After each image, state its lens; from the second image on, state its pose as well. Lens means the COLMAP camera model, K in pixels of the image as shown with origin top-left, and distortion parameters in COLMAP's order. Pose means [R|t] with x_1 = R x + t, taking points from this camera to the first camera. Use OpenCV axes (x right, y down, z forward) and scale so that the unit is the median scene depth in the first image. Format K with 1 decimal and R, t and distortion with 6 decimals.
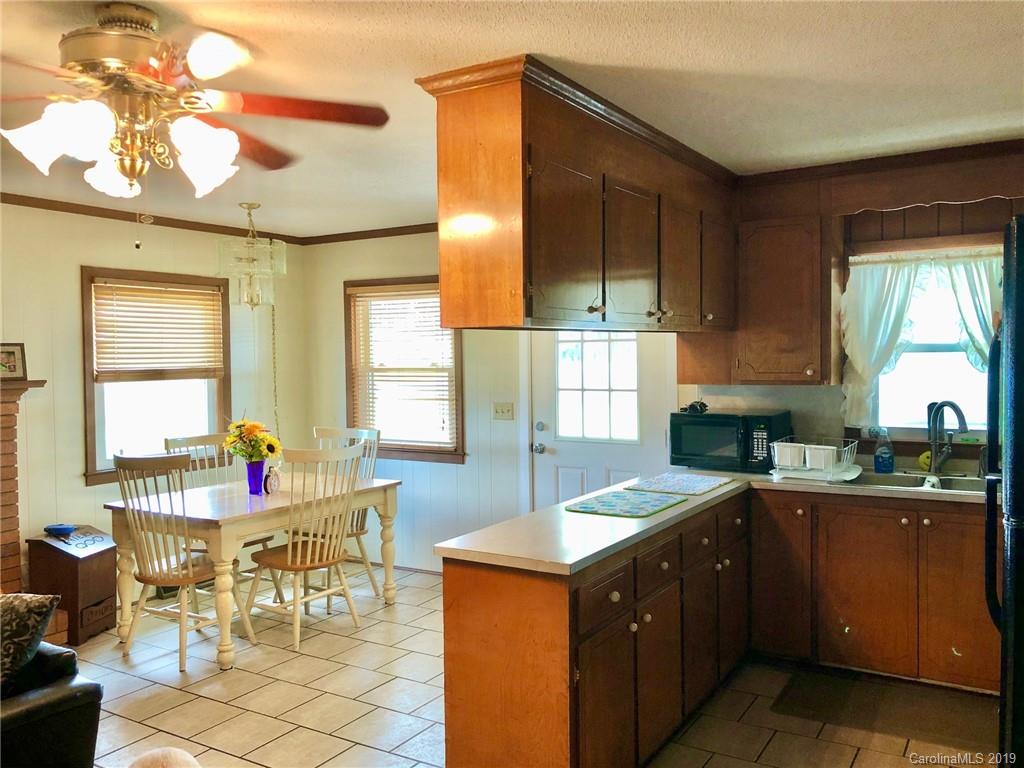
lens RADIAL K [[833.0, 0, 512.0], [0, 833.0, 384.0], [0, 0, 1]] dist [0.013393, 0.007019]
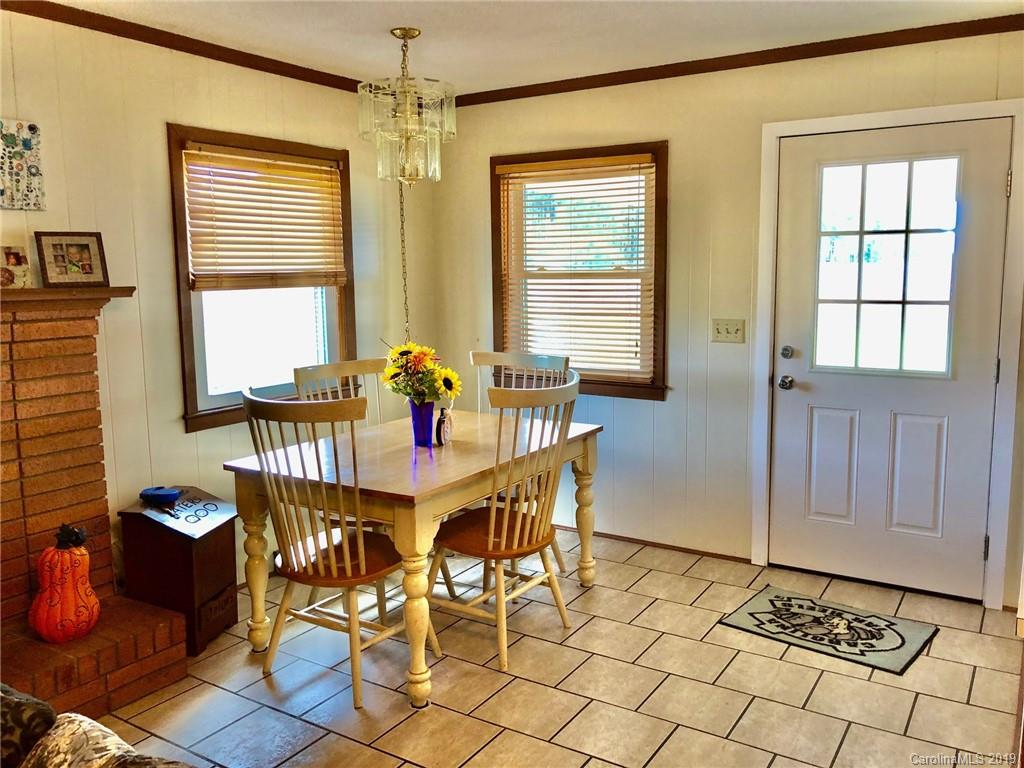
lens RADIAL K [[843.8, 0, 512.0], [0, 843.8, 384.0], [0, 0, 1]] dist [0.020569, 0.001187]
pose [[0.999831, 0.003710, -0.017995, -0.217702], [-0.001830, 0.994640, 0.103382, 0.002438], [0.018282, -0.103332, 0.994479, 0.281407]]
